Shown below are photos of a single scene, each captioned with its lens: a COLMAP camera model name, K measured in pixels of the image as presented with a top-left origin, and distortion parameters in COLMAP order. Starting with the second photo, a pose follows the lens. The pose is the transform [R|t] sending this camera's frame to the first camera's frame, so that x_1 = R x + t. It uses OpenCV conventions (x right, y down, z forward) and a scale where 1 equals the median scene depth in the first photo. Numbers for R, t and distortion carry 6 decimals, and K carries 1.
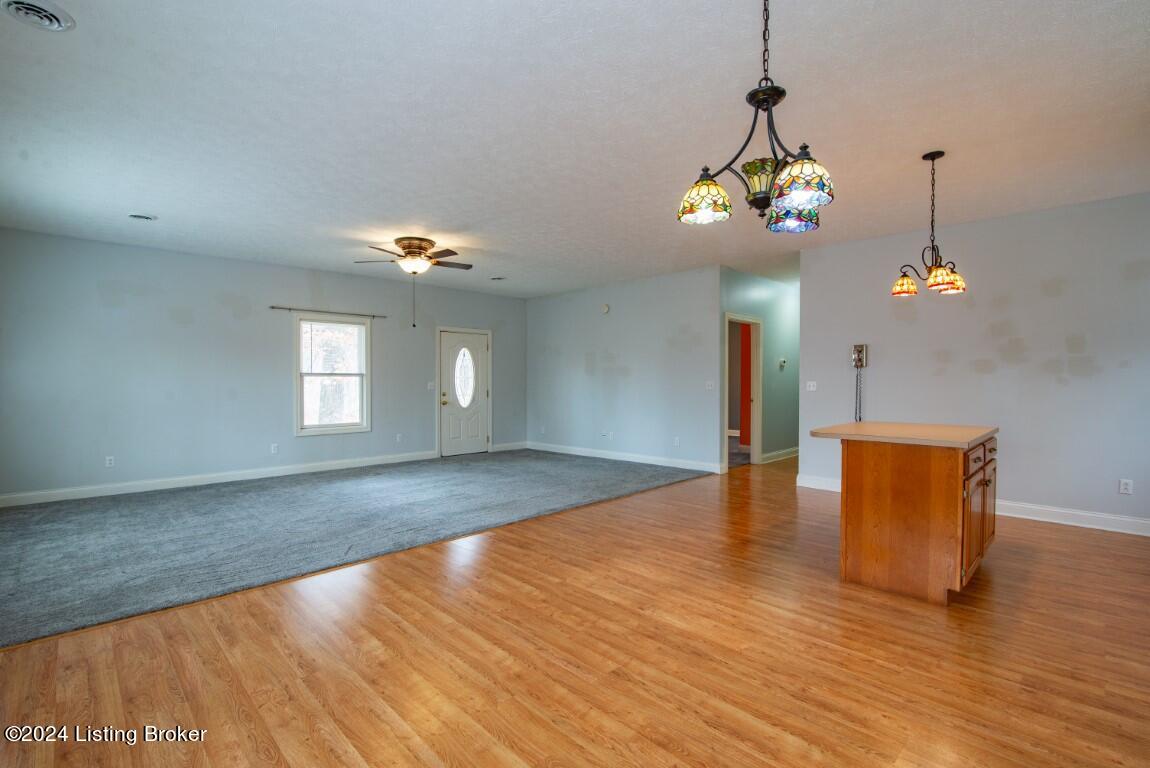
lens RADIAL K [[530.1, 0, 576.0], [0, 530.1, 385.2], [0, 0, 1]] dist [-0.005006, -0.000940]
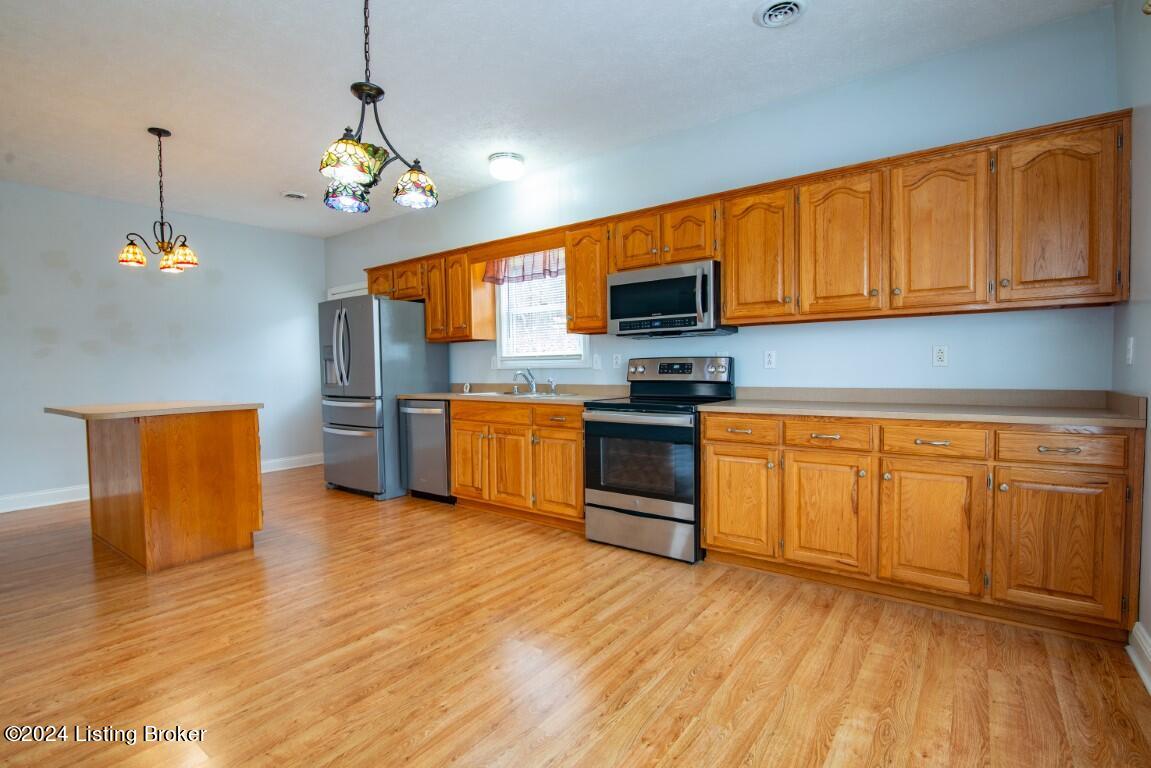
lens RADIAL K [[530.6, 0, 577.4], [0, 530.6, 383.6], [0, 0, 1]] dist [-0.005006, -0.000940]
pose [[-0.156655, -0.020615, 0.987438, -0.676667], [0.027274, 0.999311, 0.025190, 0.061886], [-0.987277, 0.030878, -0.155984, 0.575200]]
